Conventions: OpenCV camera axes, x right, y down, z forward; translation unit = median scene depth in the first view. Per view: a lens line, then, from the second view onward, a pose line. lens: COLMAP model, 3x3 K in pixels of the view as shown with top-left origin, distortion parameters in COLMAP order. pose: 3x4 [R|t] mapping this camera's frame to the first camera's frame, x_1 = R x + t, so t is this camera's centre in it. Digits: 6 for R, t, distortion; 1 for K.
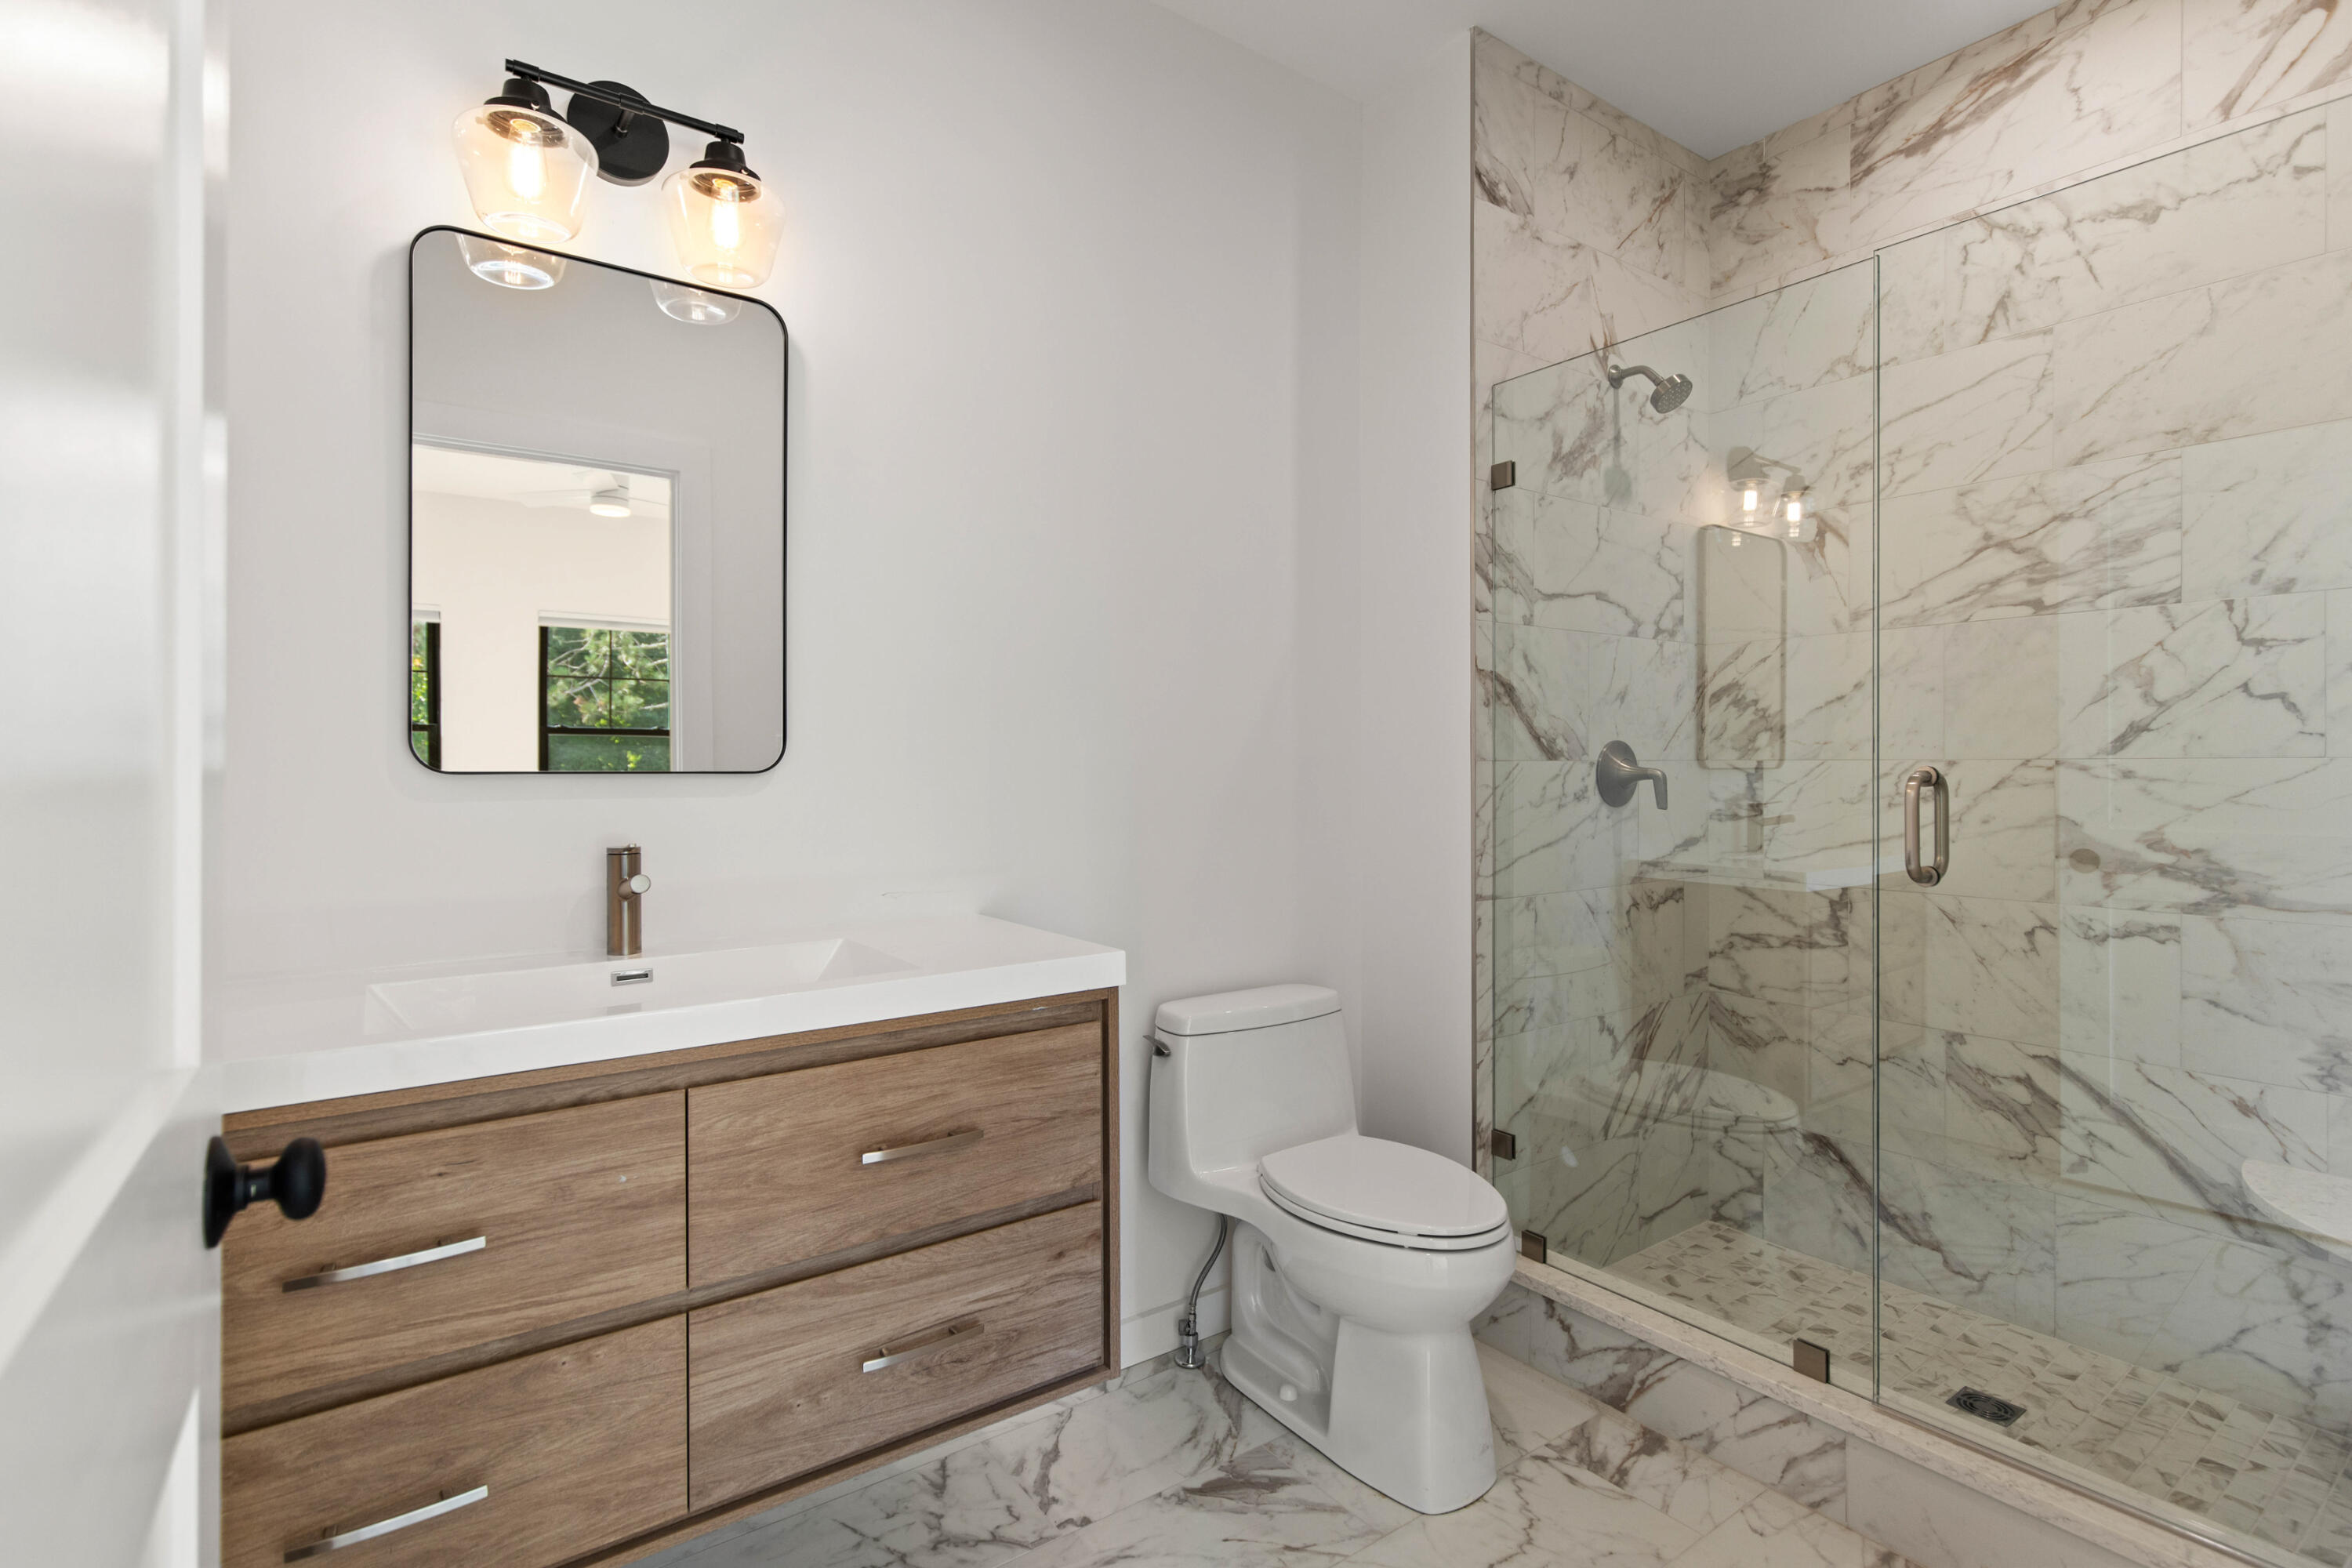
lens RADIAL K [[1121.5, 0, 1180.1], [0, 1121.5, 766.7], [0, 0, 1]] dist [0.003214, 0.000909]
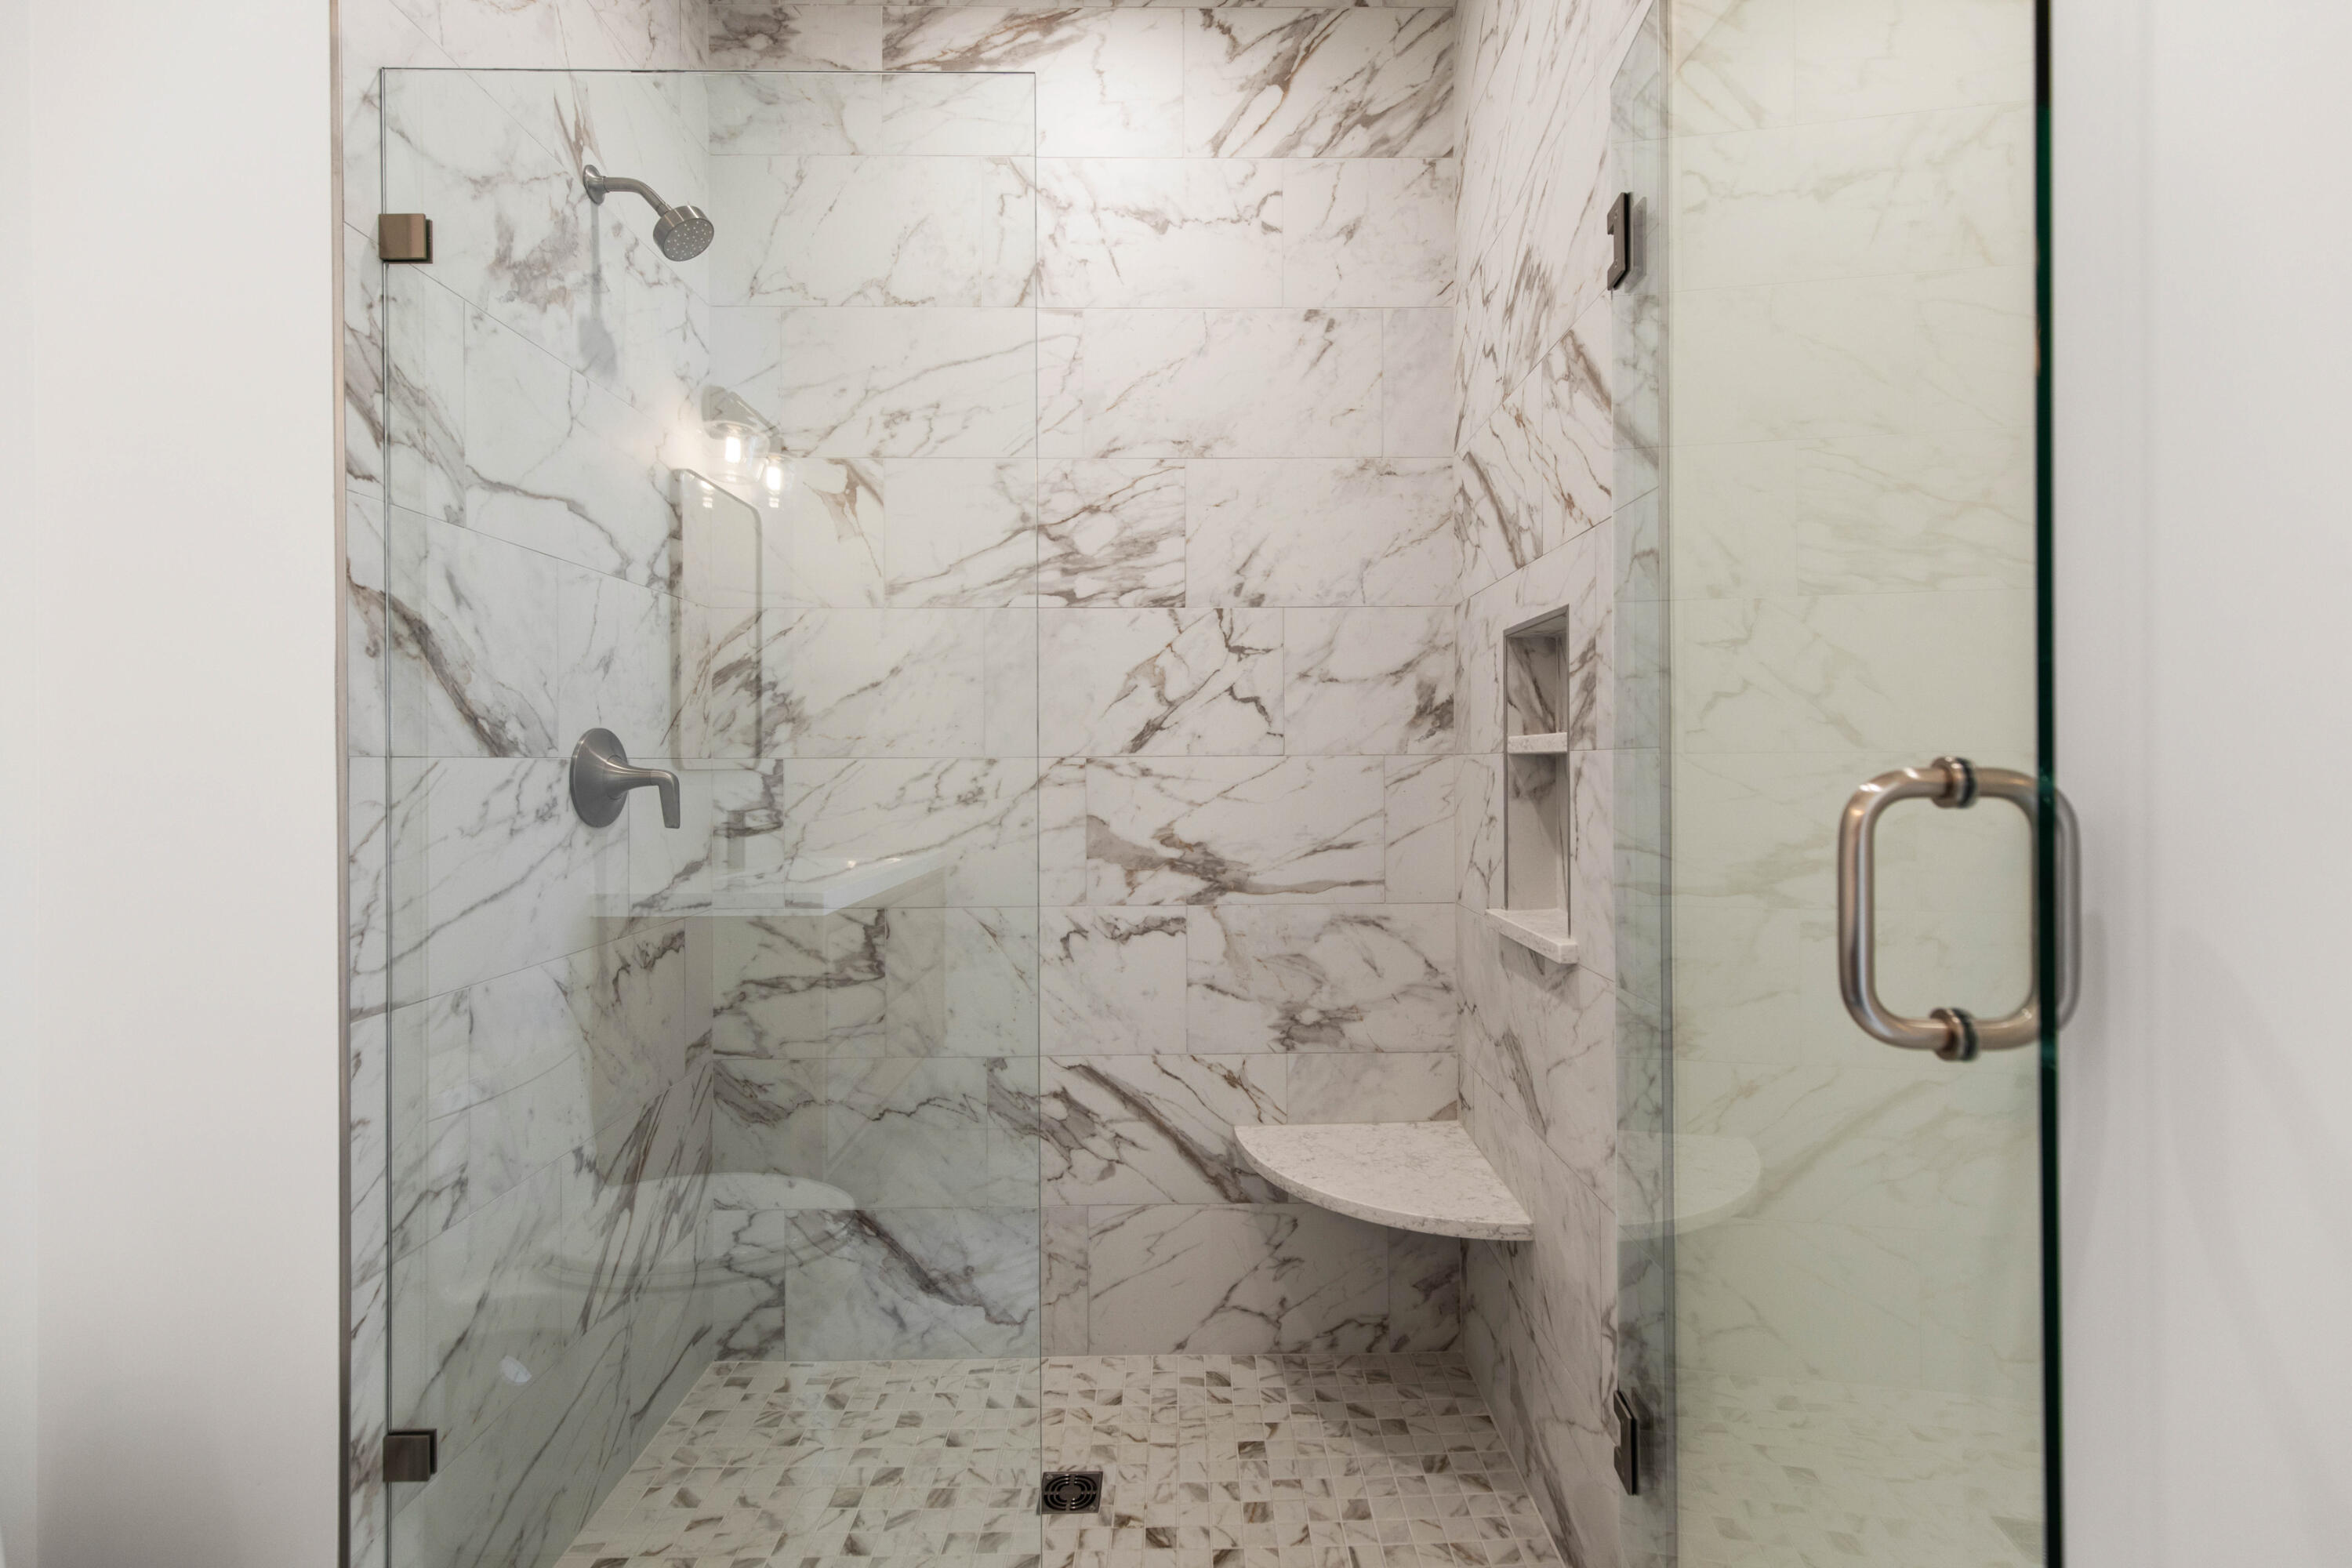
lens RADIAL K [[1051.9, 0, 1191.3], [0, 1051.9, 764.4], [0, 0, 1]] dist [0.010299, -0.001518]
pose [[0.569028, -0.001919, 0.822316, 0.078794], [0.006067, 0.999980, -0.001864, 0.001672], [-0.822296, 0.006050, 0.569028, 0.385247]]
